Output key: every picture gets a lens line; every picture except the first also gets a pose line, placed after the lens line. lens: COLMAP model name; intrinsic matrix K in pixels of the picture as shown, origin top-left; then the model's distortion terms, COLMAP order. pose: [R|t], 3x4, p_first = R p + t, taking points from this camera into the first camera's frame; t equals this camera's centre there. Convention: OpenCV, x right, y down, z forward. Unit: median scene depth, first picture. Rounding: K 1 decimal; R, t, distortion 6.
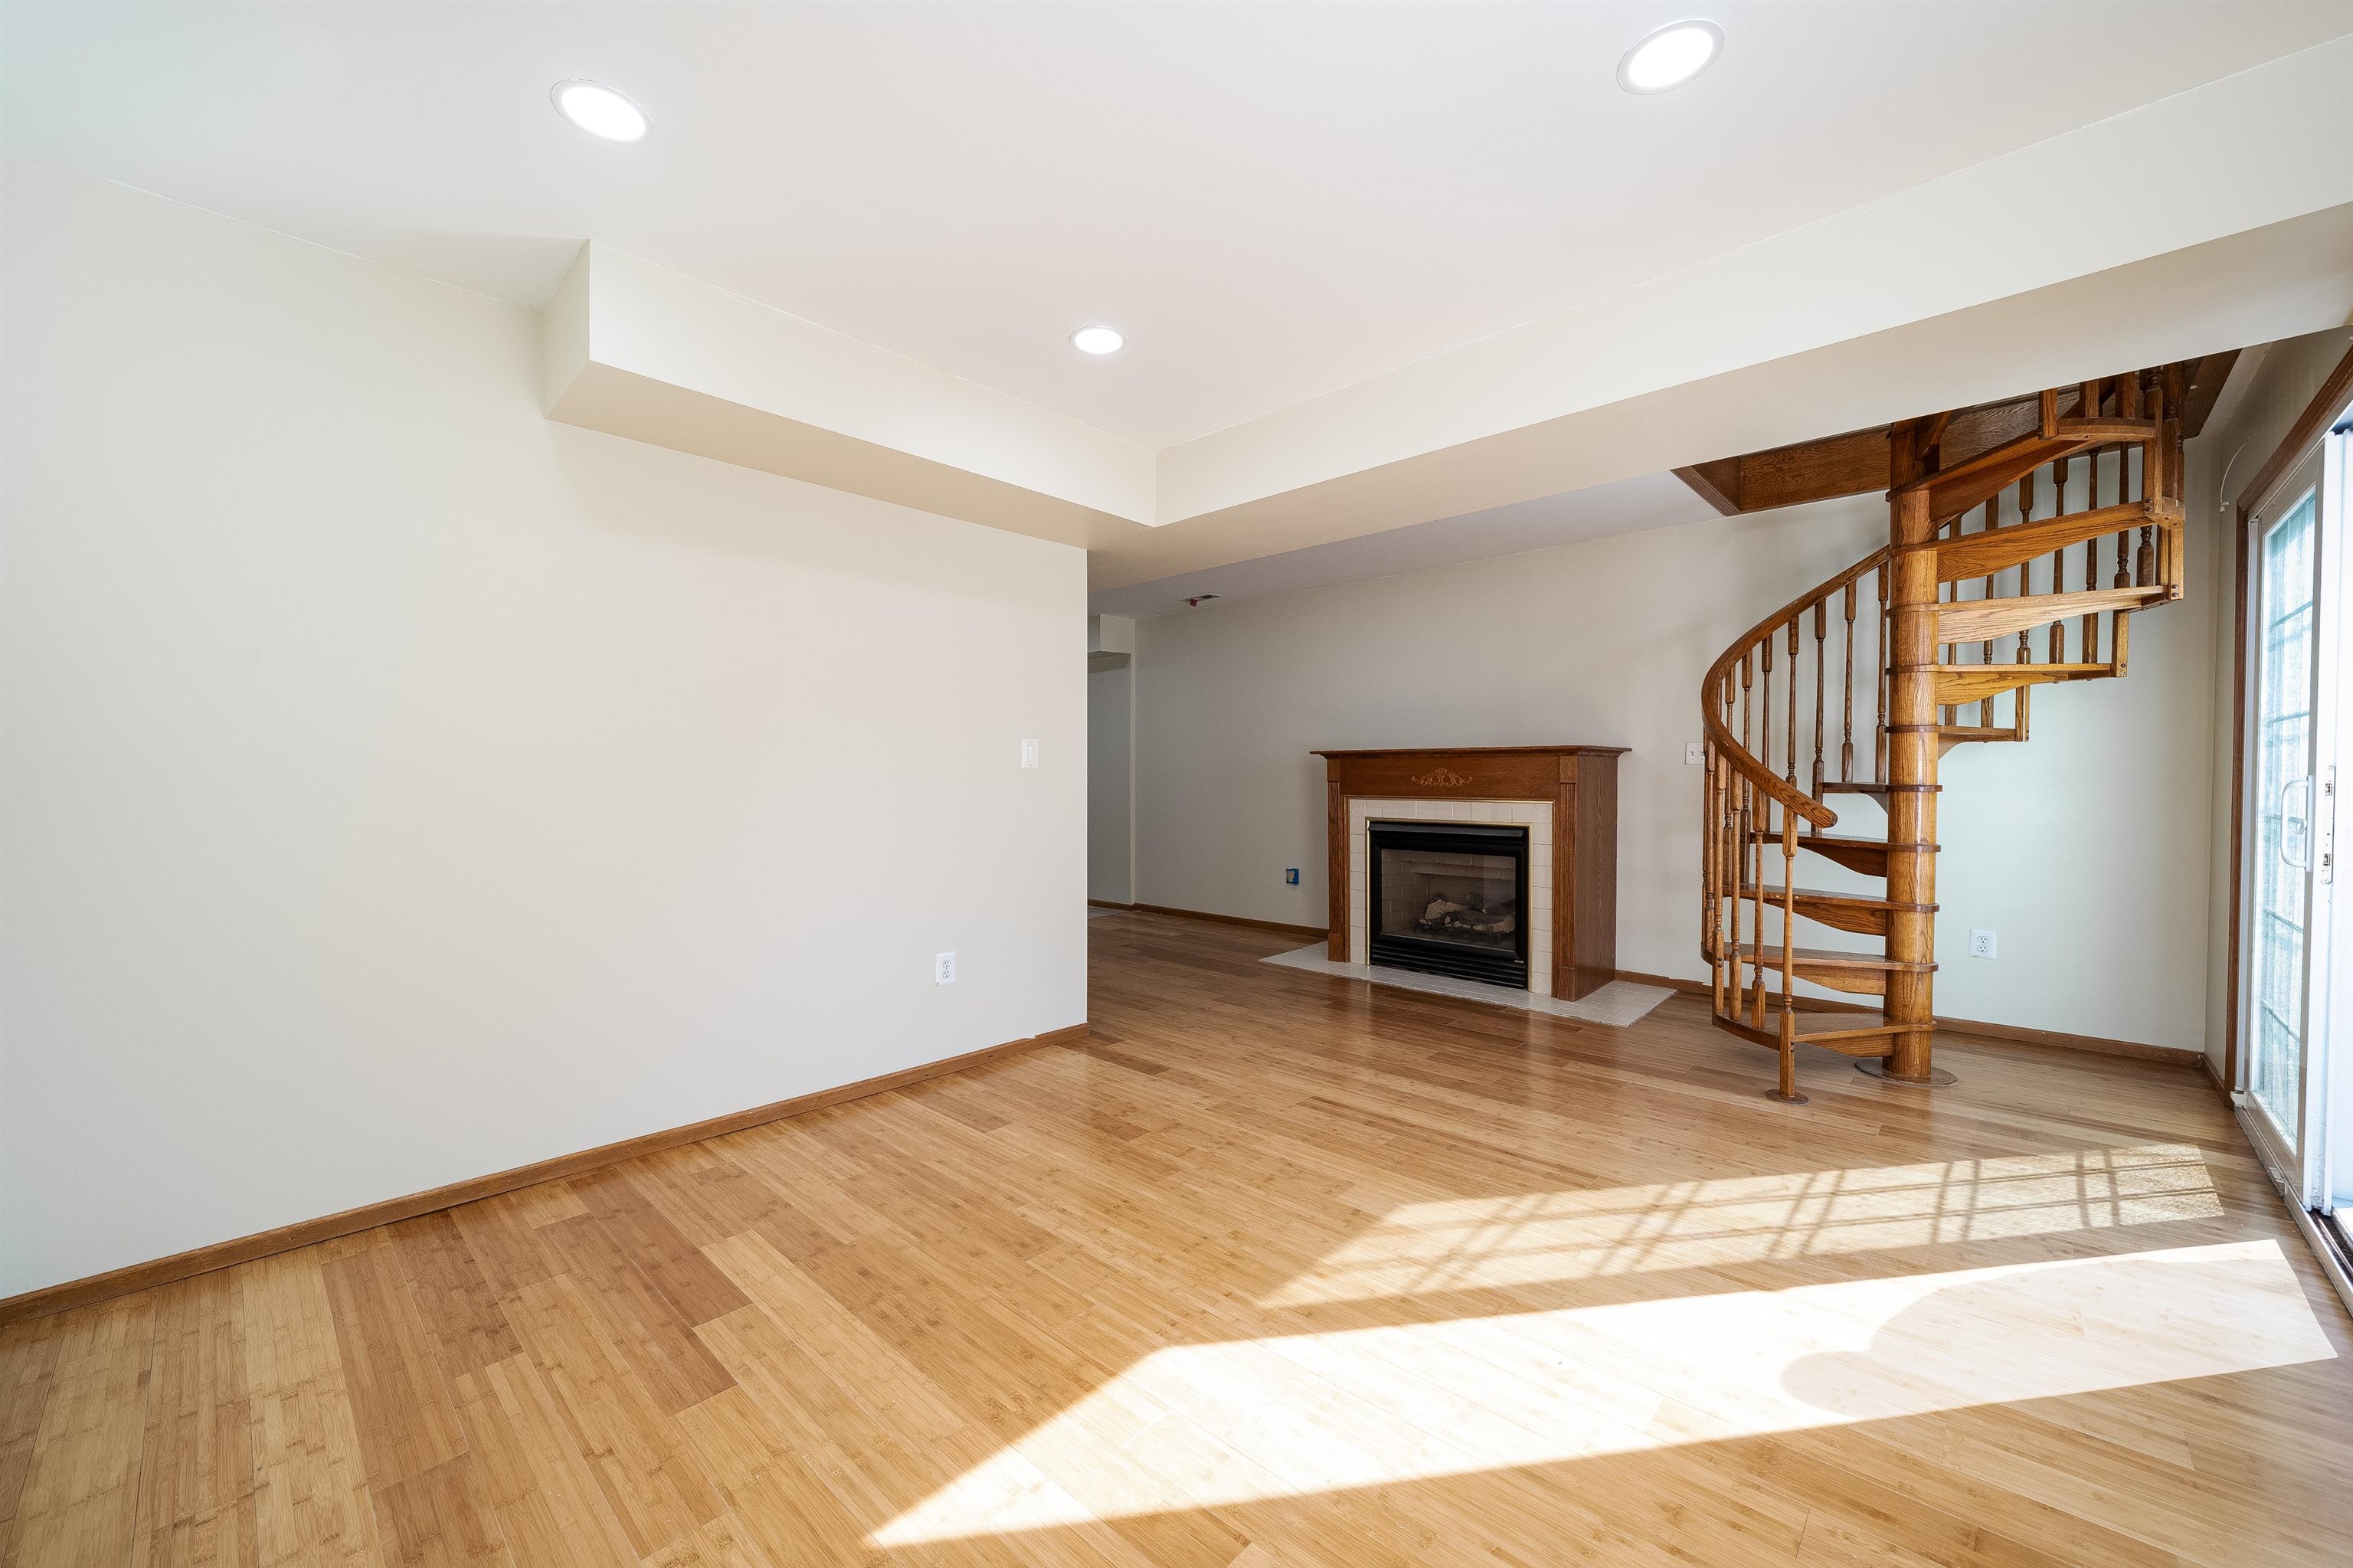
lens RADIAL K [[873.9, 0, 1150.9], [0, 873.9, 791.8], [0, 0, 1]] dist [-0.002088, 0.000016]
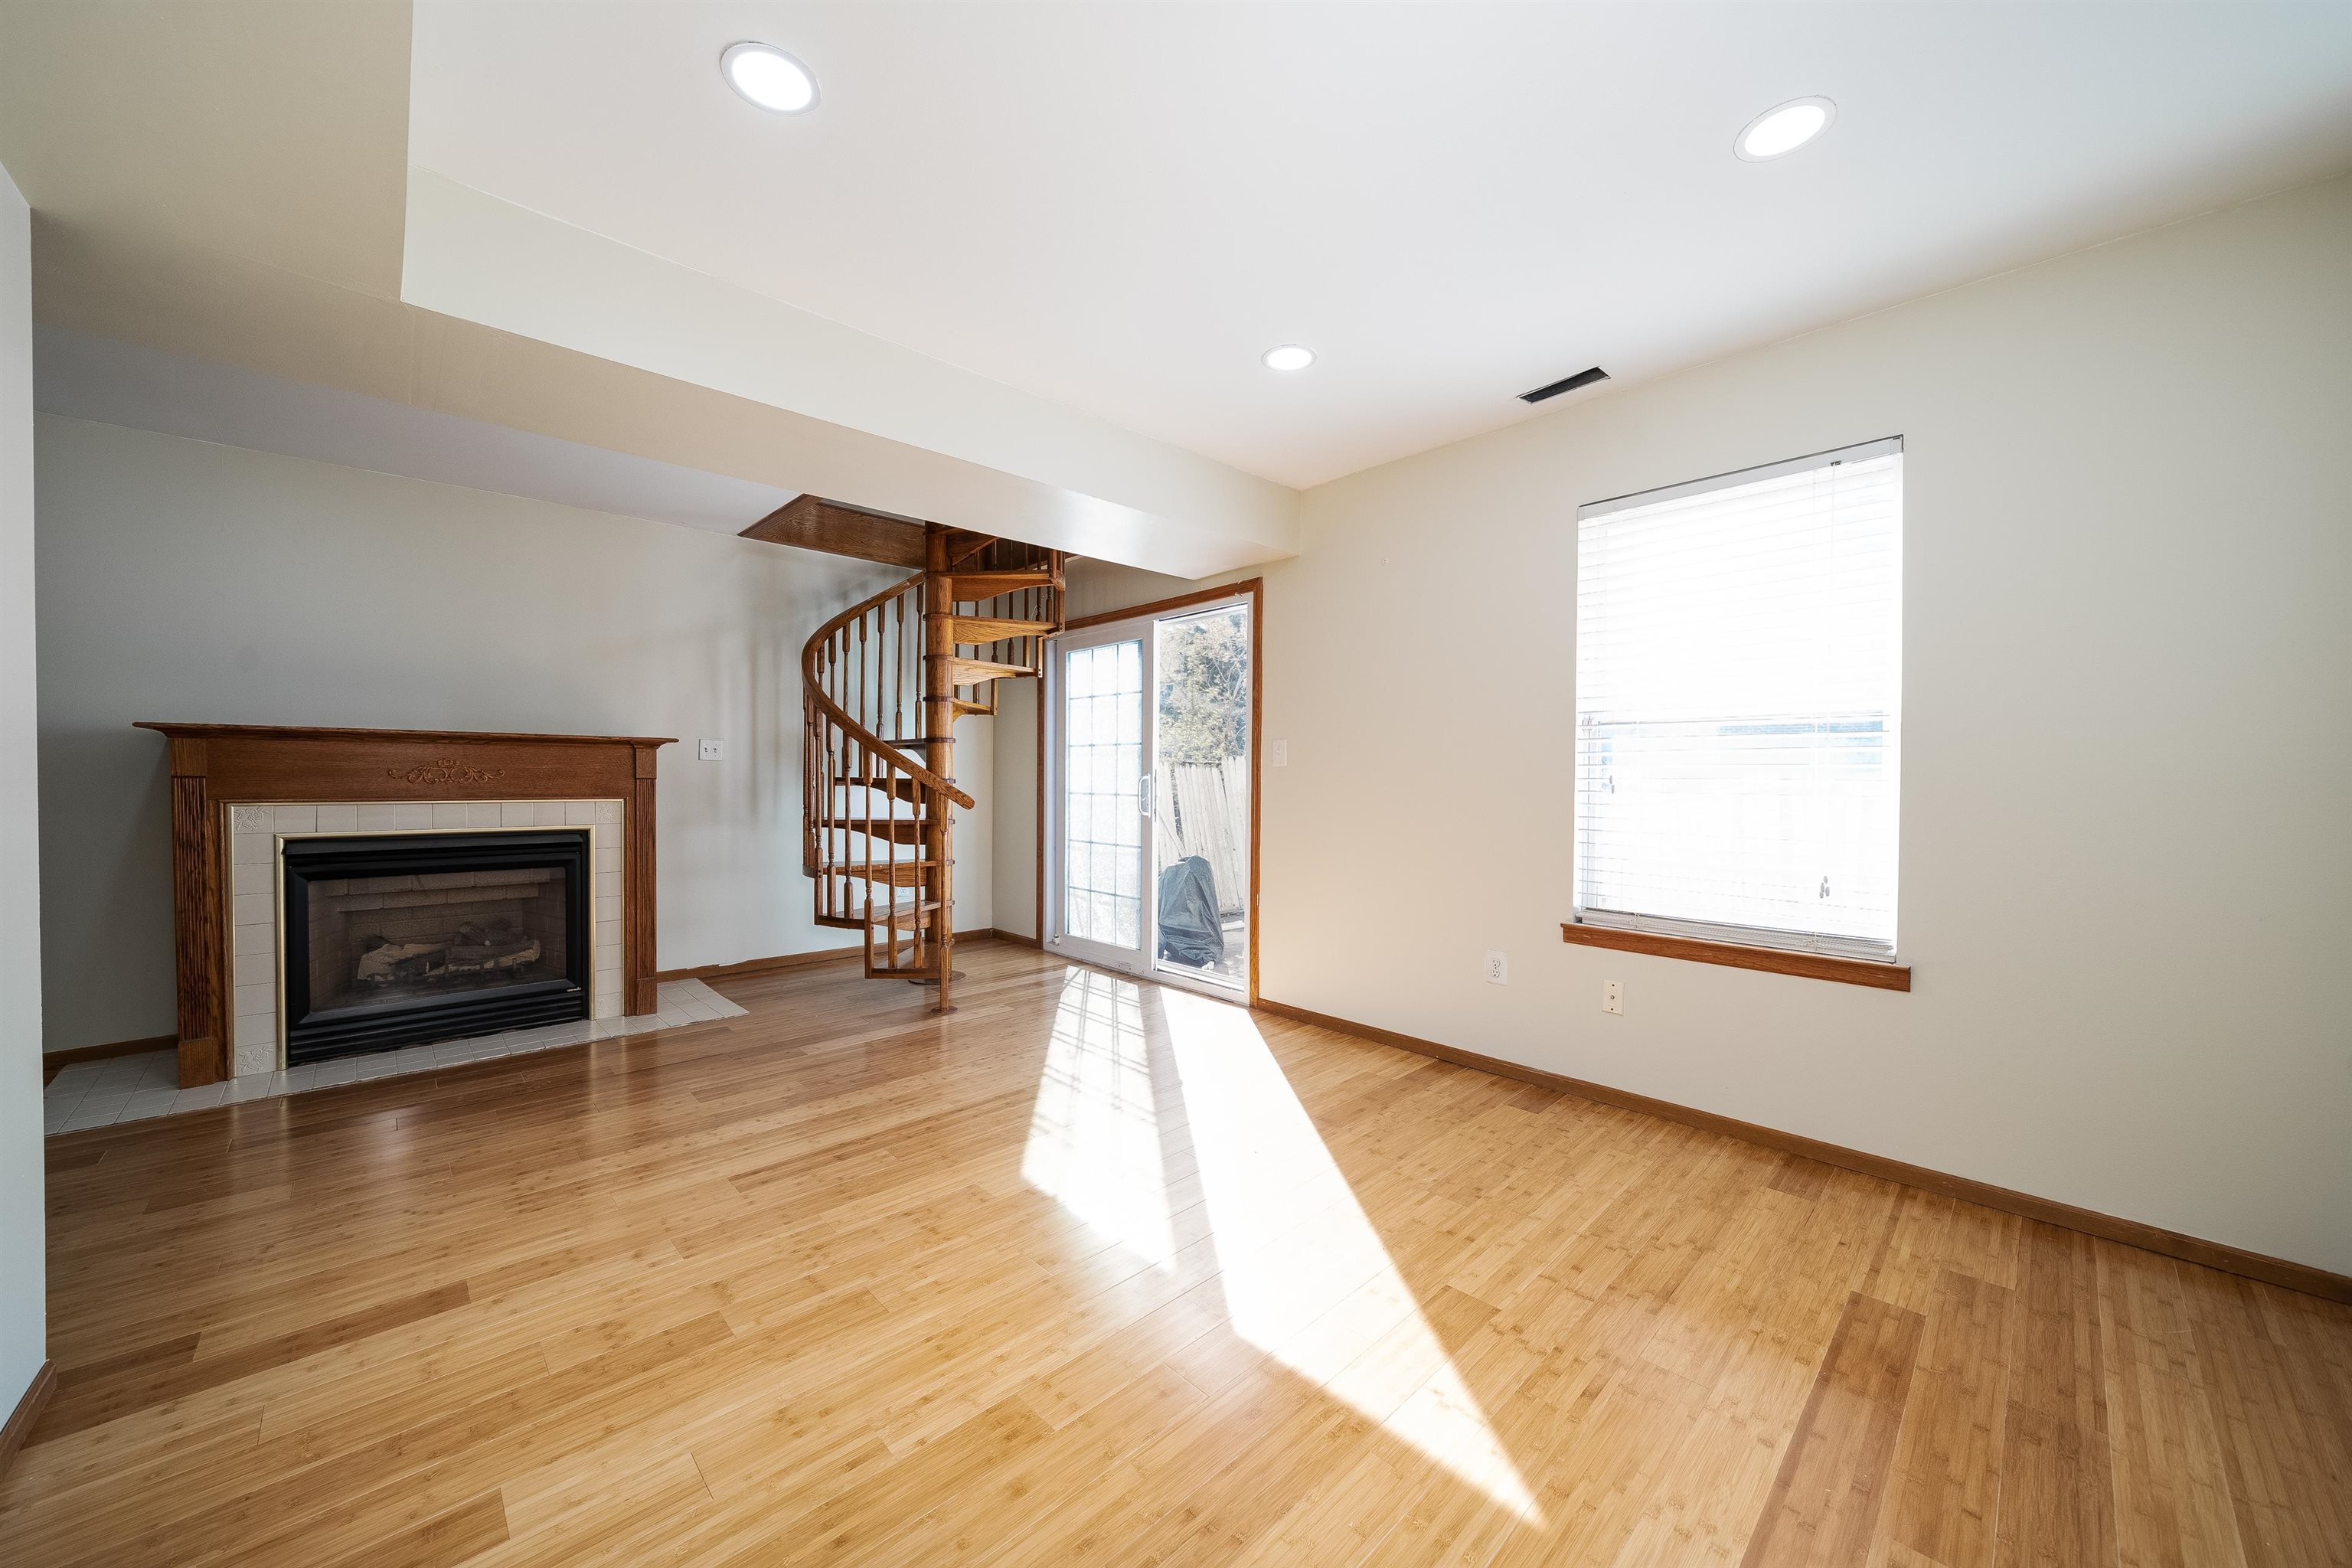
lens RADIAL K [[873.5, 0, 1150.4], [0, 873.5, 791.8], [0, 0, 1]] dist [-0.002088, 0.000016]
pose [[0.056328, -0.016179, 0.998281, -0.591452], [0.012098, 0.999806, 0.015521, -0.005415], [-0.998339, 0.011203, 0.056513, 0.600289]]
